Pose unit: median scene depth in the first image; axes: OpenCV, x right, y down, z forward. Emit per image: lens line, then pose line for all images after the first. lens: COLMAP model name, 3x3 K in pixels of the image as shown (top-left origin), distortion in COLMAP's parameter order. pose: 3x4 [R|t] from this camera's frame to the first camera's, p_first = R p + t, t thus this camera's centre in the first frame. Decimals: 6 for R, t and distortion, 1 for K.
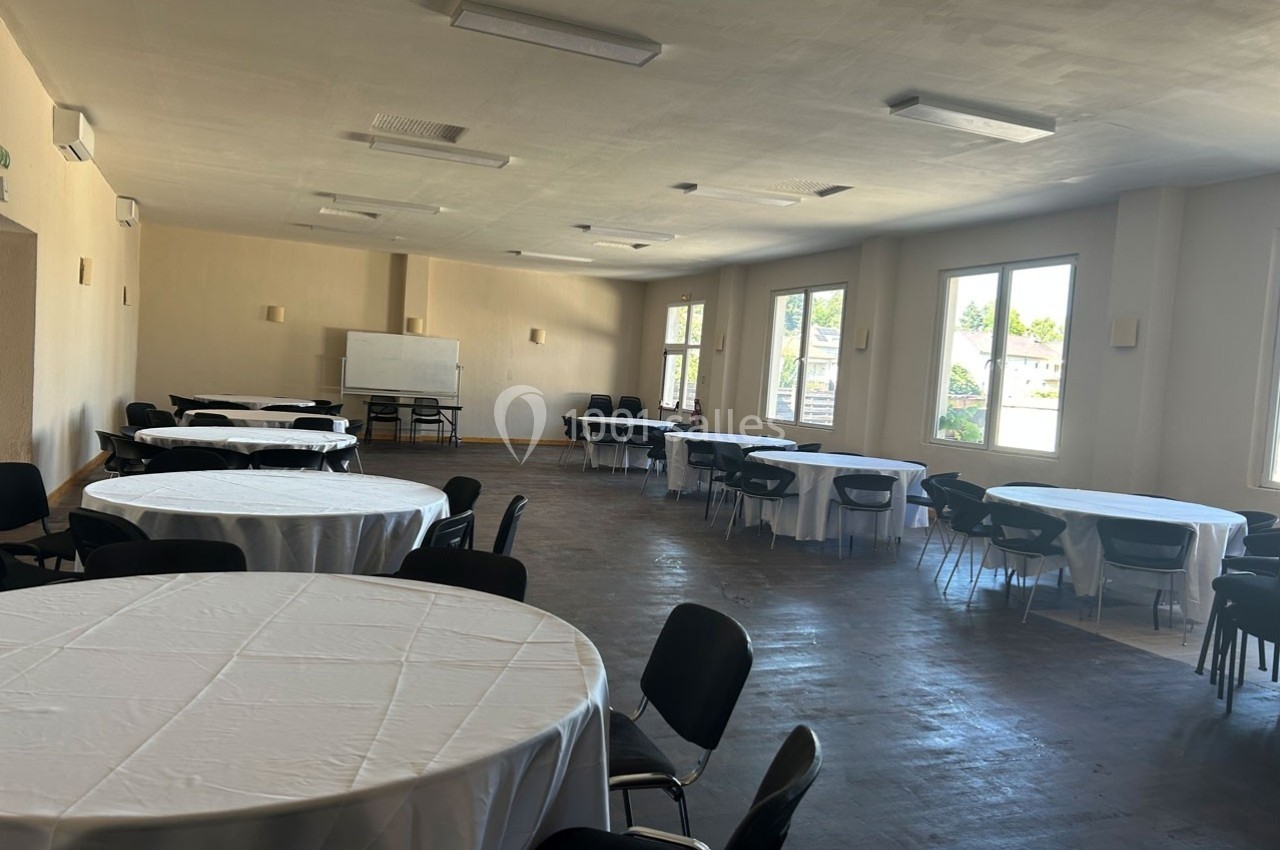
lens RADIAL K [[978.0, 0, 638.0], [0, 978.0, 440.5], [0, 0, 1]] dist [0.025245, -0.017847]
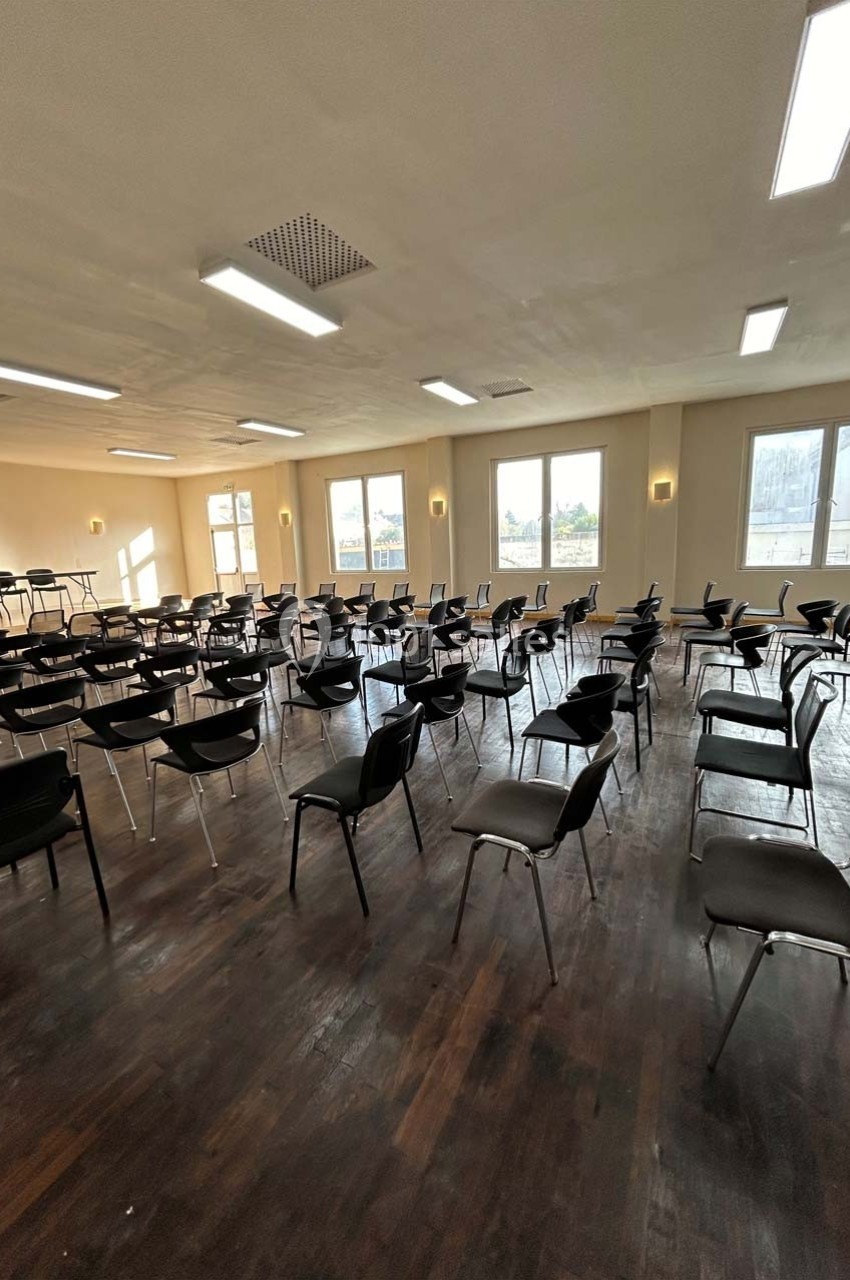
lens RADIAL K [[524.8, 0, 423.6], [0, 524.8, 637.7], [0, 0, 1]] dist [-0.013109, -0.000528]
pose [[0.761970, -0.199460, 0.616130, -0.562466], [0.125034, 0.978798, 0.162237, -0.074739], [-0.635427, -0.046583, 0.770754, 0.697154]]
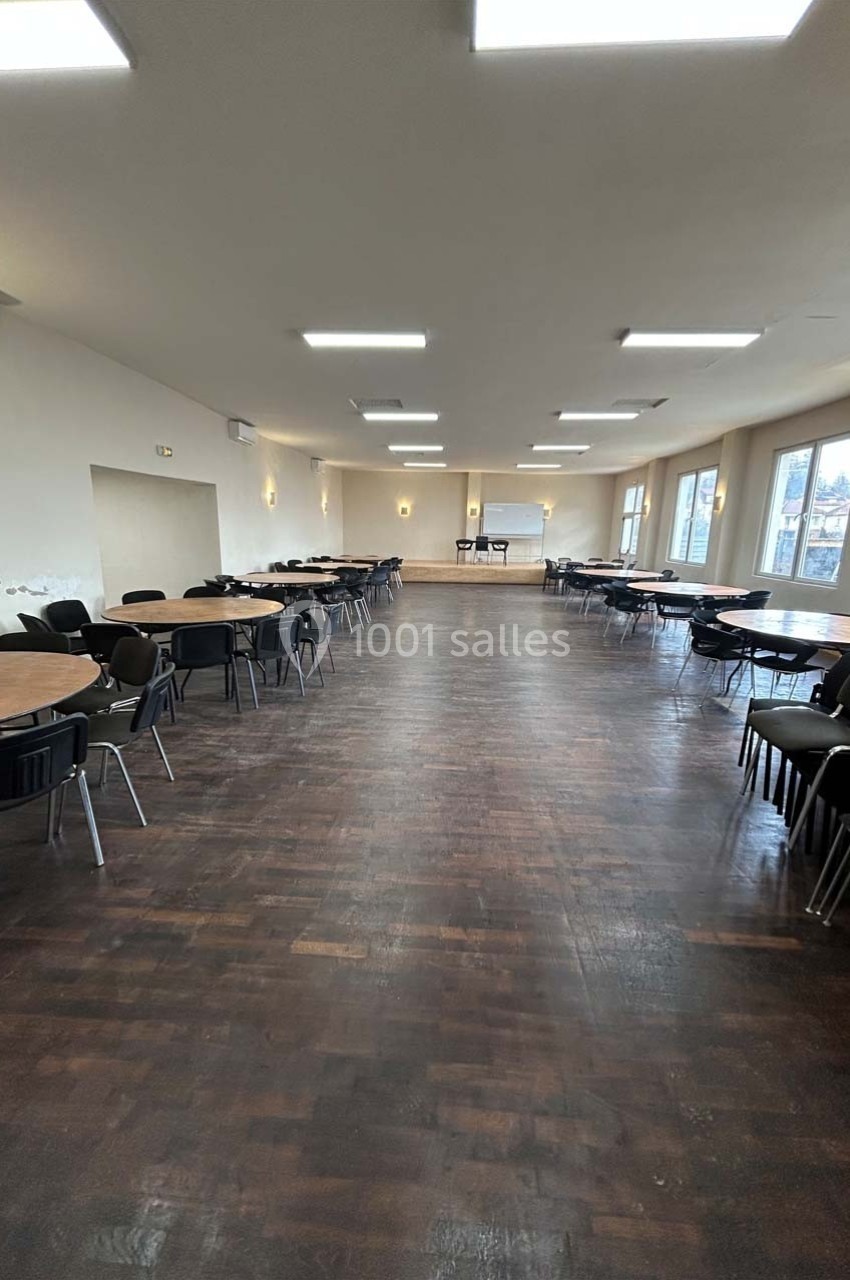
lens RADIAL K [[524.8, 0, 428.5], [0, 524.8, 643.9], [0, 0, 1]] dist [-0.013109, -0.000528]
pose [[0.893302, 0.052490, -0.446382, 0.355759], [0.008896, 0.990898, 0.134322, -0.007034], [0.449369, -0.123961, 0.884704, 0.155333]]
